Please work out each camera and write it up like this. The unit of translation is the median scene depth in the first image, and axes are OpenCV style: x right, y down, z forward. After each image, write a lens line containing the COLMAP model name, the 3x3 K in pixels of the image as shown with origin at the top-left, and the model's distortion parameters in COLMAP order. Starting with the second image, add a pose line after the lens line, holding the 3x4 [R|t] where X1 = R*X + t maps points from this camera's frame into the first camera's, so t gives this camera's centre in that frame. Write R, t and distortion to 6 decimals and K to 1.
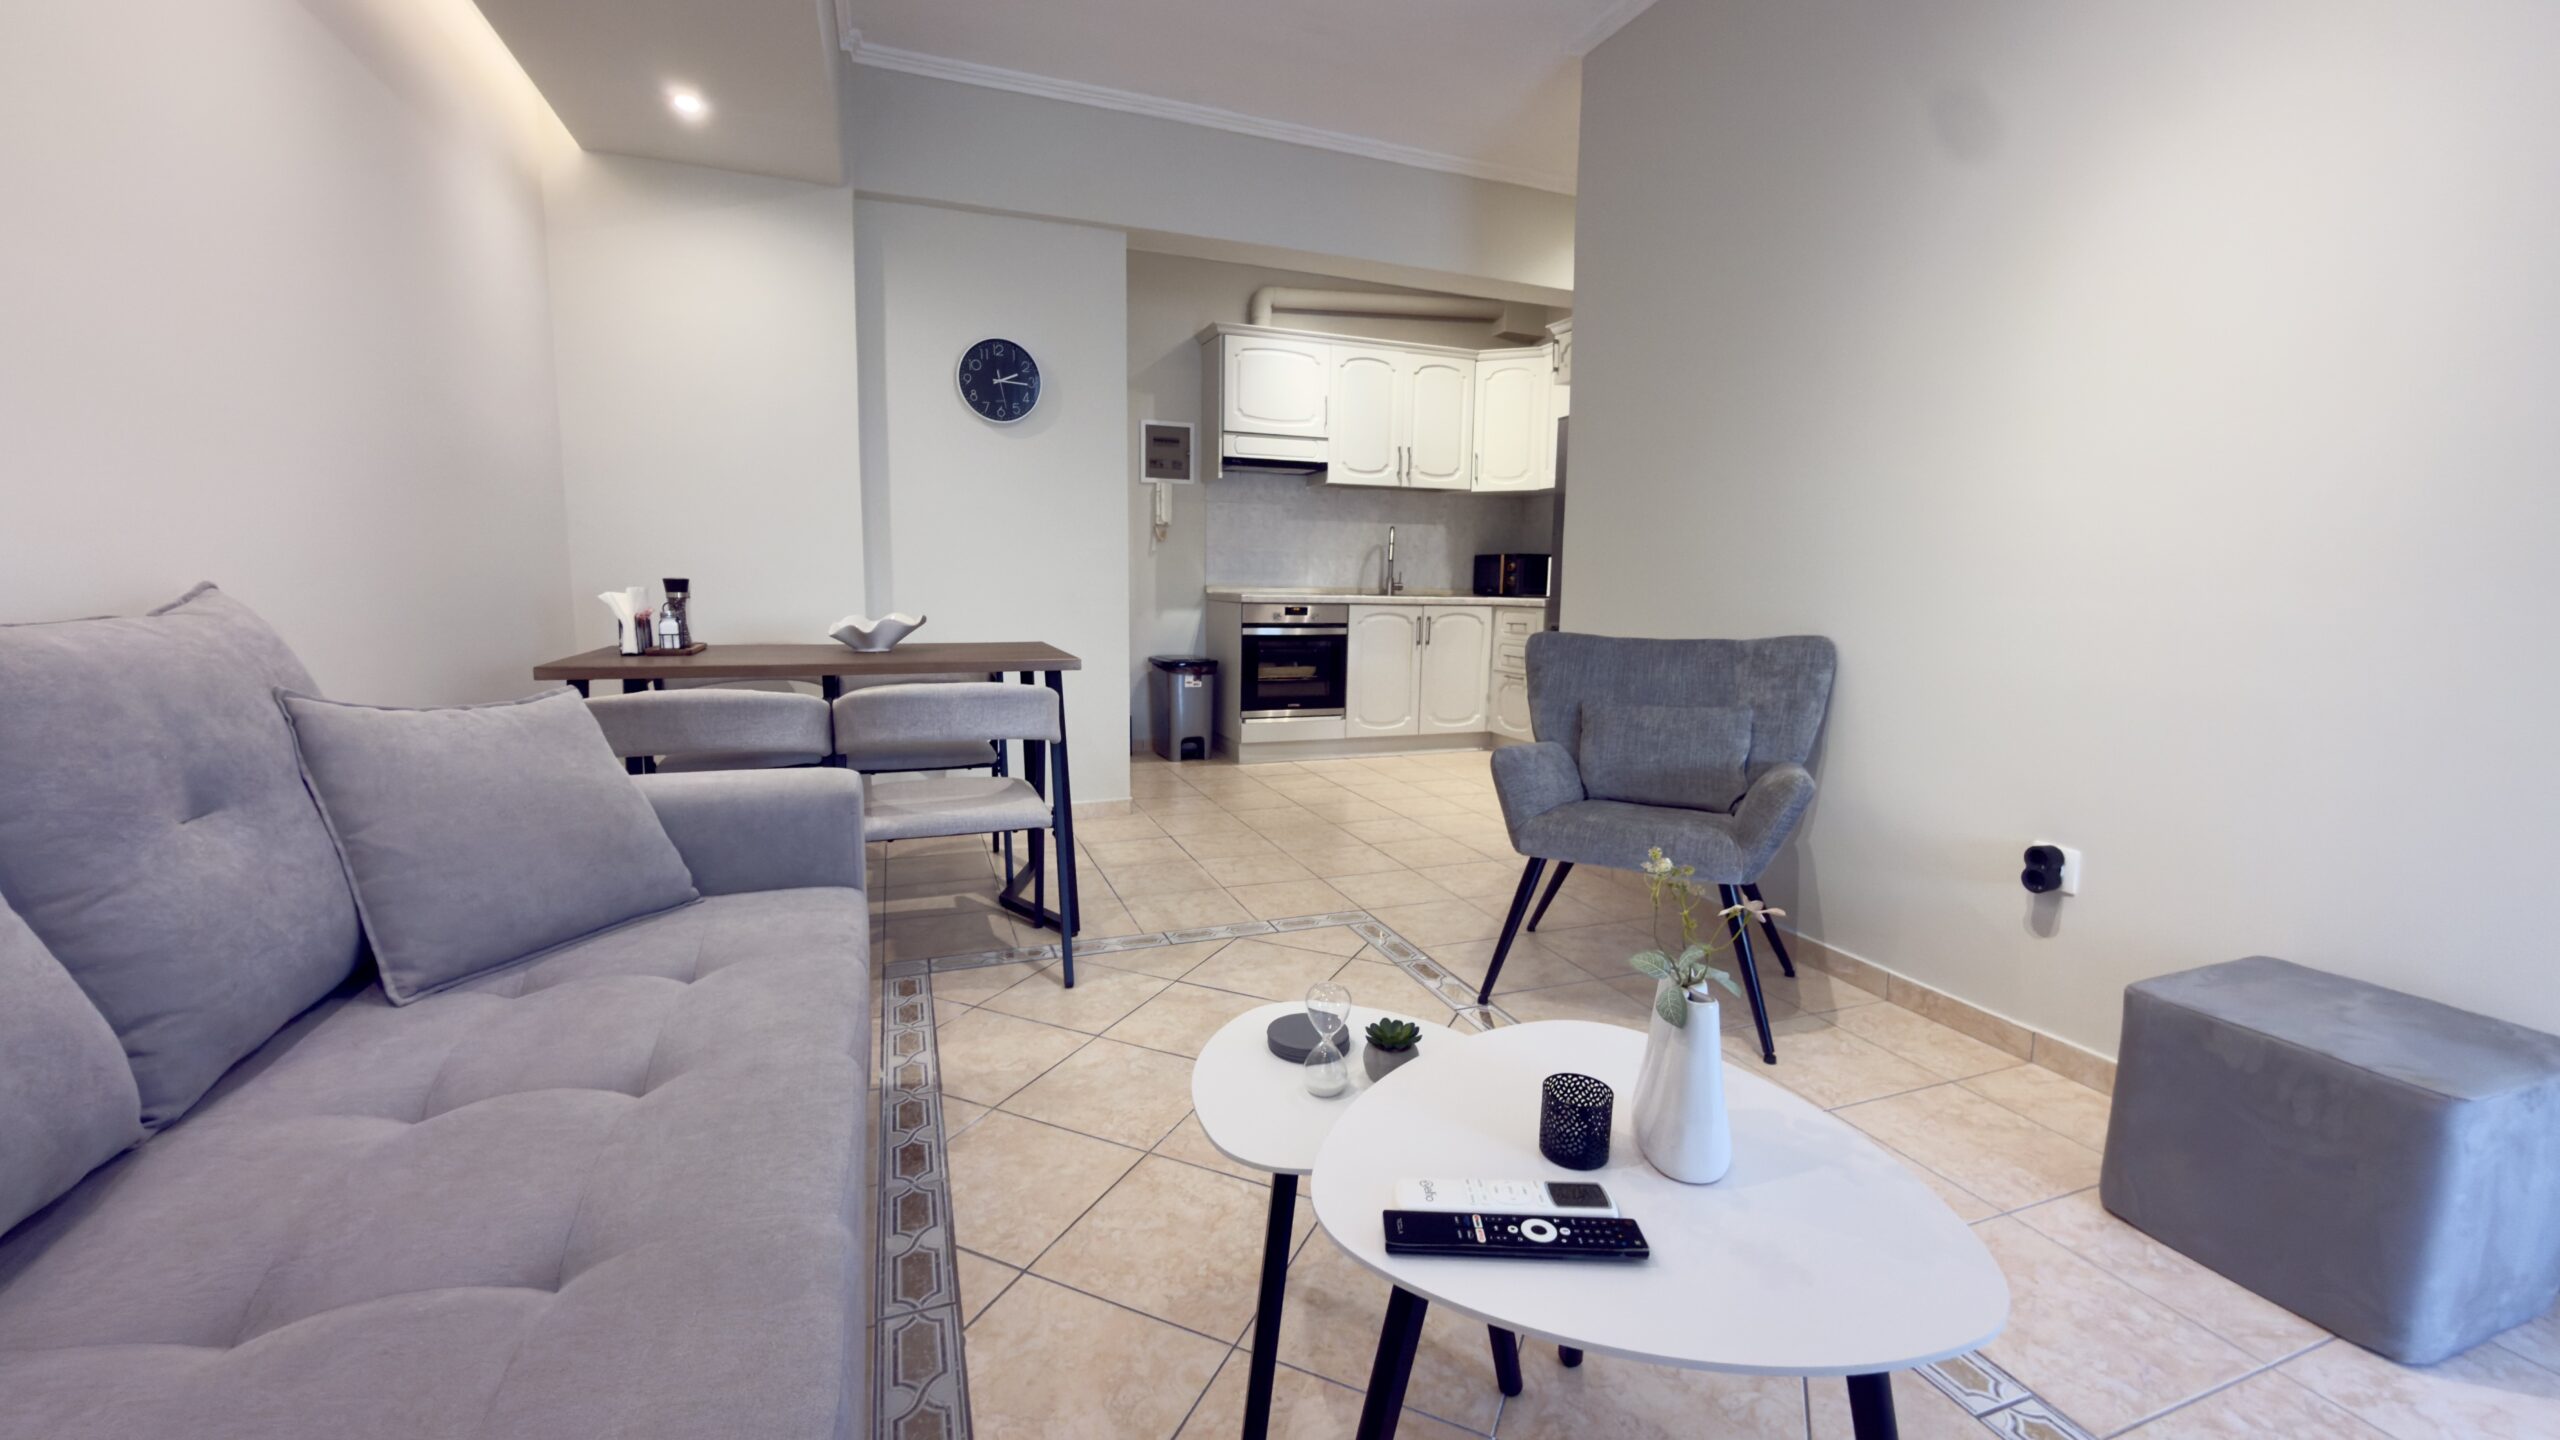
lens RADIAL K [[1024.2, 0, 1280.5], [0, 1024.2, 713.7], [0, 0, 1]] dist [-0.000701, -0.000557]
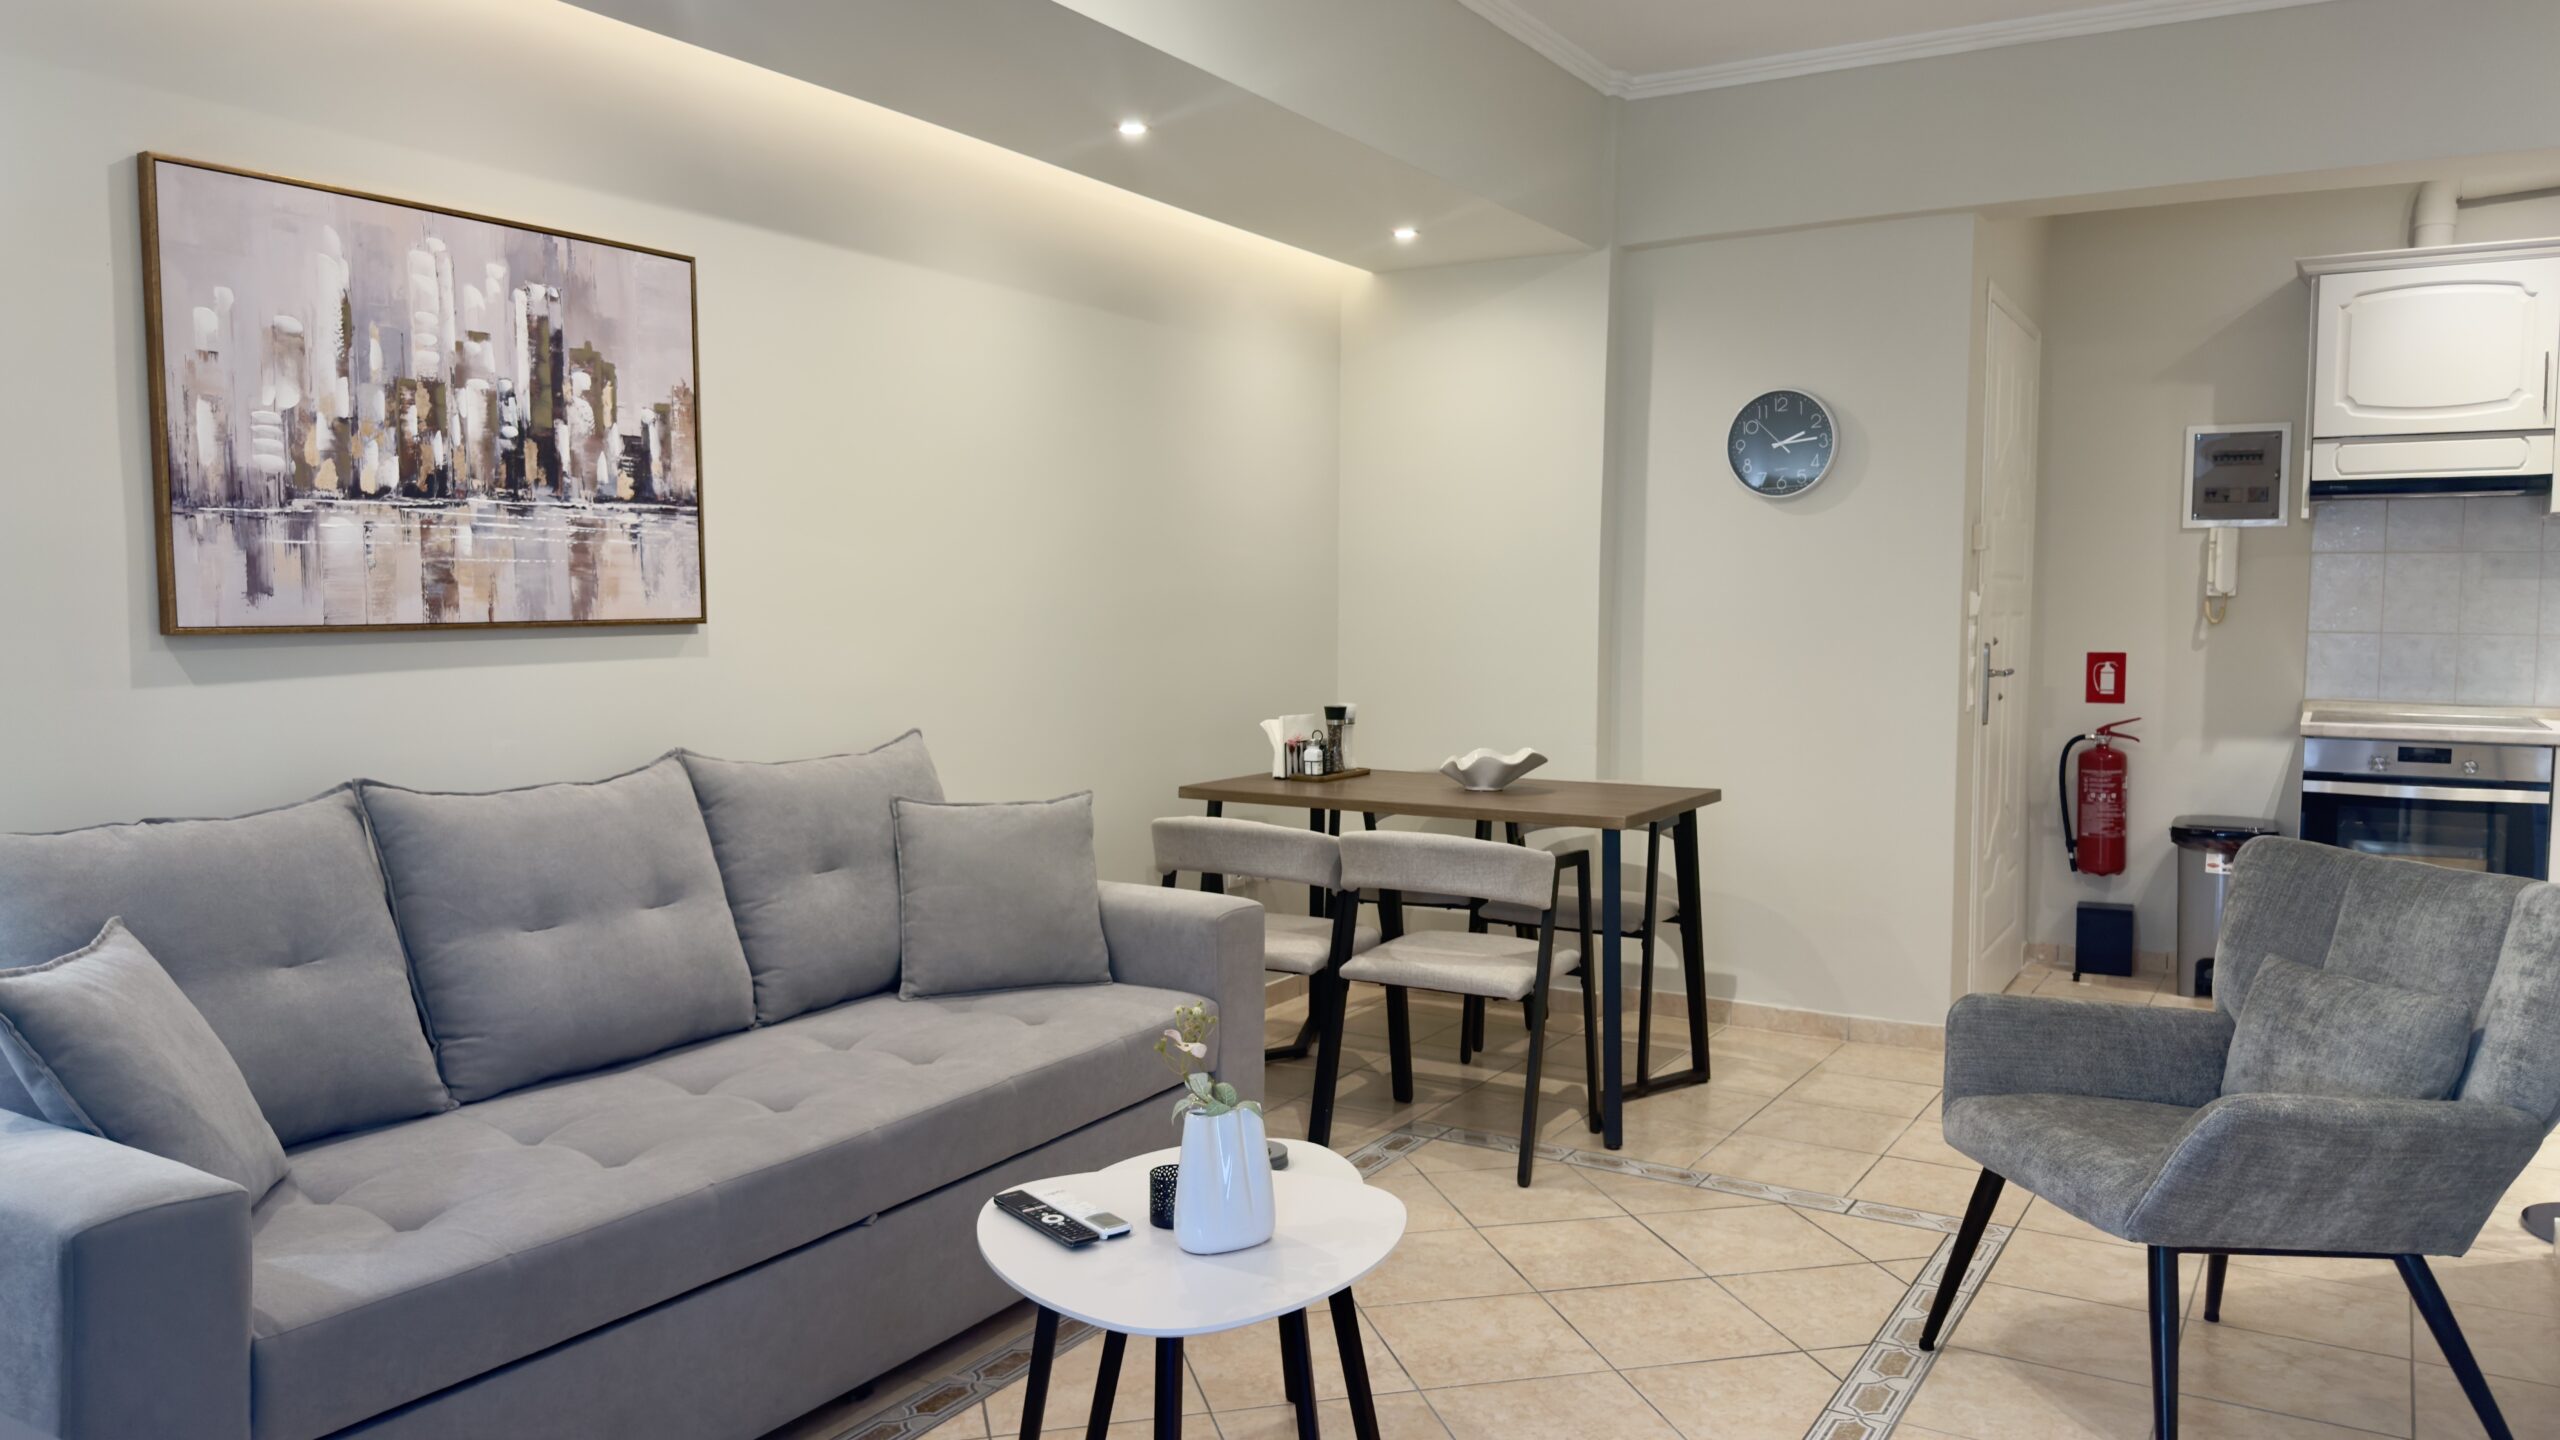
lens RADIAL K [[1823.8, 0, 1278.6], [0, 1823.8, 712.6], [0, 0, 1]] dist [0.049419, -0.006224]
pose [[0.613549, 0.038398, -0.788723, 0.765195], [-0.098496, 0.994738, -0.028193, -0.064639], [0.783490, 0.094984, 0.614102, -0.153094]]
